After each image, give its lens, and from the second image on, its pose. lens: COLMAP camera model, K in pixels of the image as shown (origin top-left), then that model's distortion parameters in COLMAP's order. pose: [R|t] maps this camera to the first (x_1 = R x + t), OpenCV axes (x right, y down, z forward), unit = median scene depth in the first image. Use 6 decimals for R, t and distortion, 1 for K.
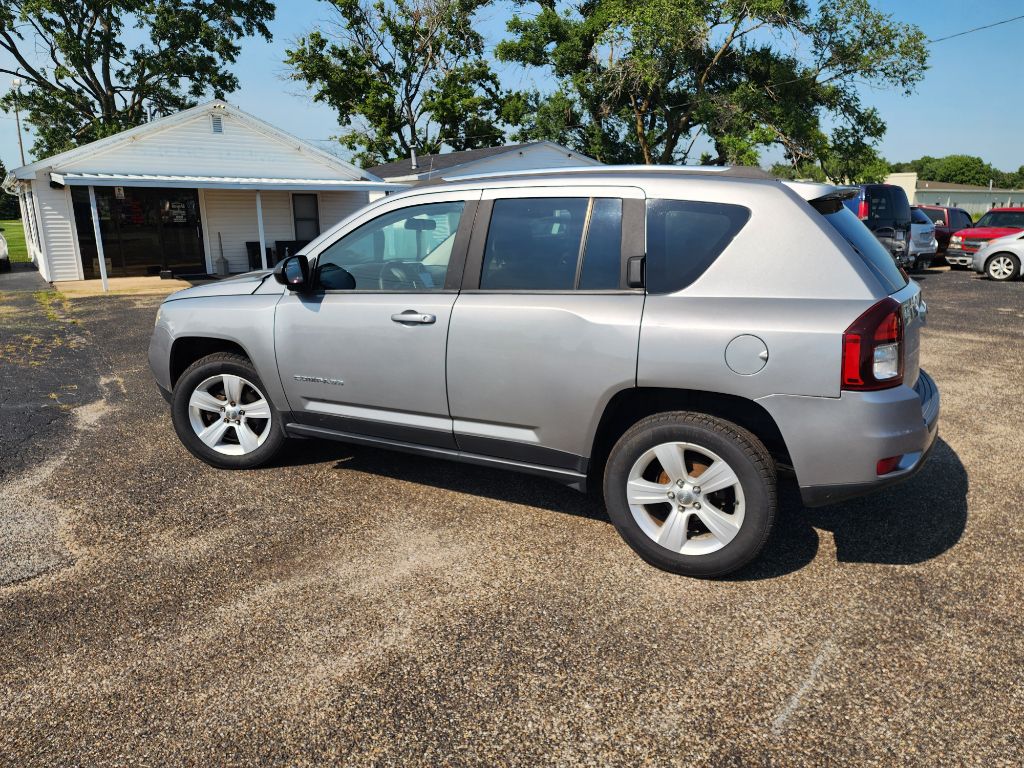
lens RADIAL K [[686.4, 0, 520.7], [0, 686.4, 365.1], [0, 0, 1]] dist [0.073492, -0.067822]
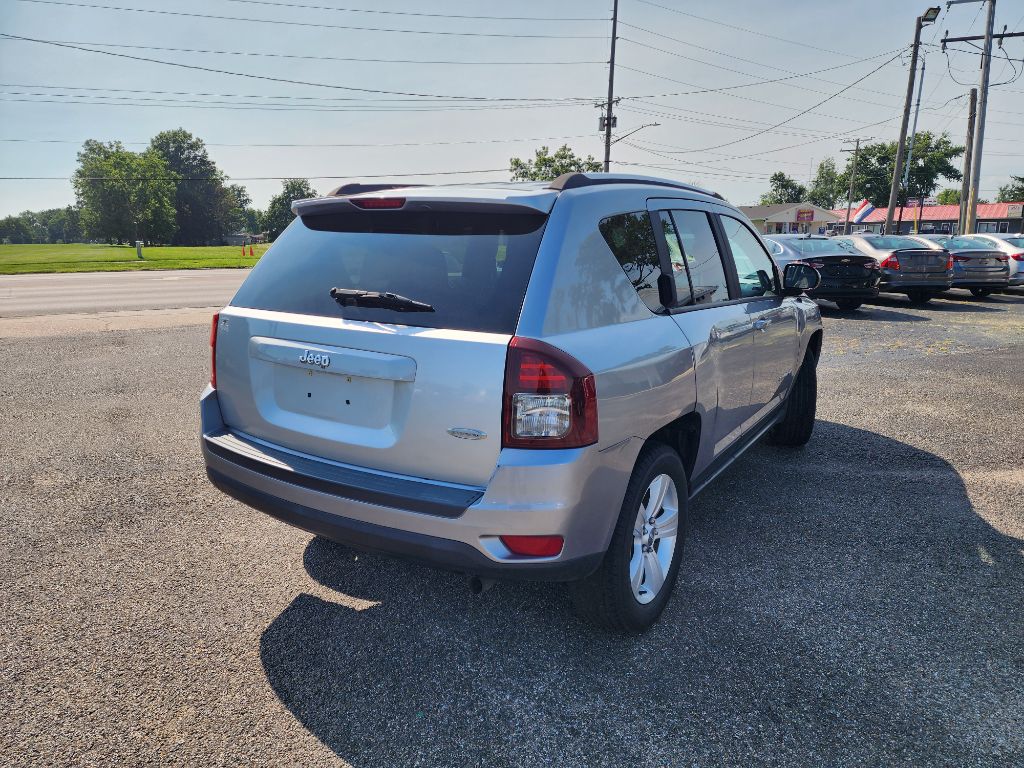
lens RADIAL K [[672.7, 0, 512.0], [0, 672.7, 384.0], [0, 0, 1]] dist [0.083483, -0.062035]
pose [[-0.113571, 0.217698, -0.969386, 0.122178], [-0.208712, 0.948700, 0.237504, -0.026075], [0.971360, 0.229296, -0.062309, 0.123022]]
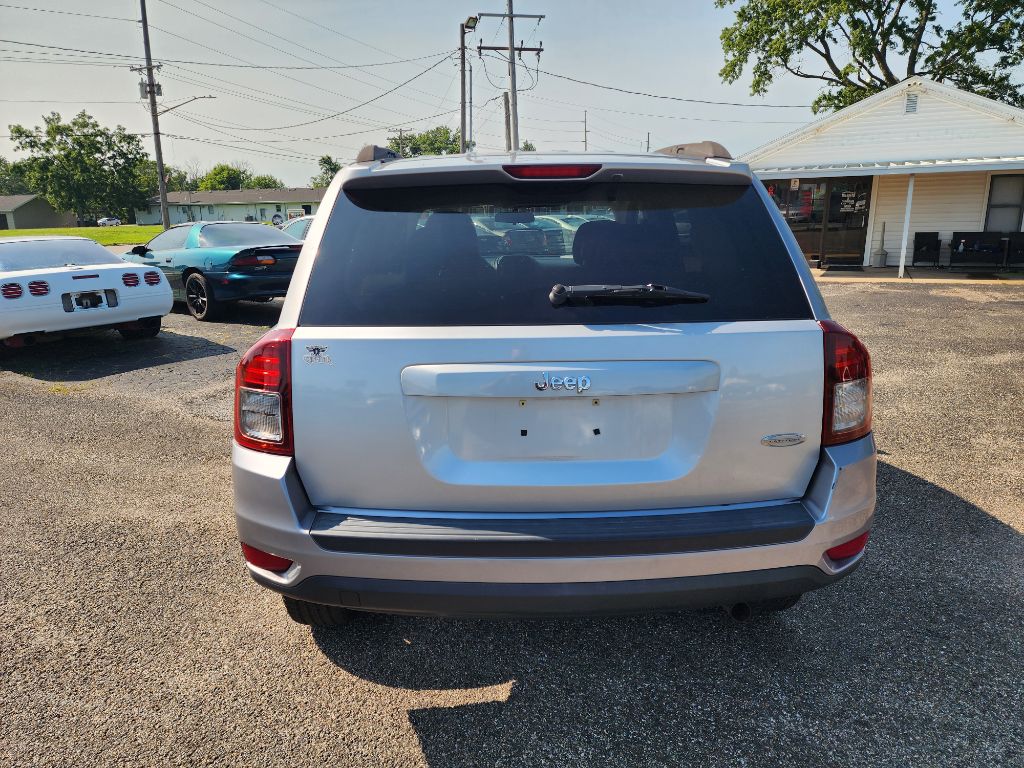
lens RADIAL K [[680.0, 0, 500.0], [0, 680.0, 375.8], [0, 0, 1]] dist [0.062579, -0.057183]
pose [[0.466488, 0.202085, -0.861134, 0.098511], [-0.174365, 0.975458, 0.134458, -0.014408], [0.867171, 0.087429, 0.490276, 0.069376]]
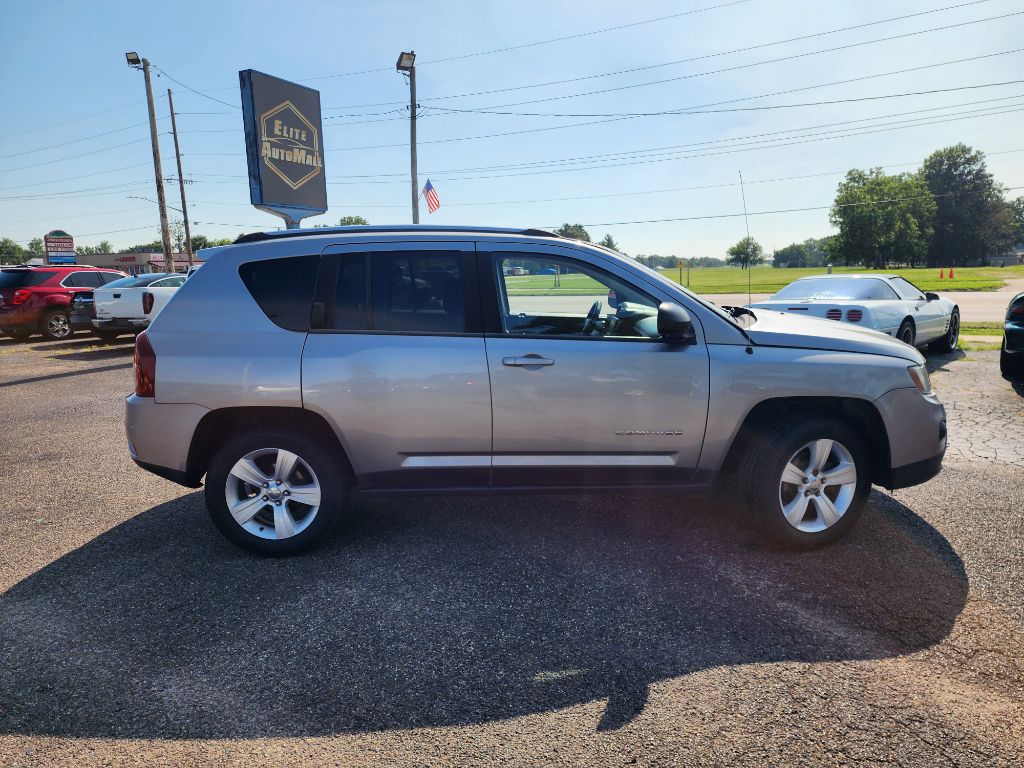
lens RADIAL K [[690.6, 0, 510.2], [0, 690.6, 370.9], [0, 0, 1]] dist [0.072685, -0.073722]
pose [[-0.896346, 0.088535, -0.434426, 0.058664], [-0.071016, 0.938536, 0.337798, -0.052754], [0.437631, 0.333636, -0.834965, 0.243196]]
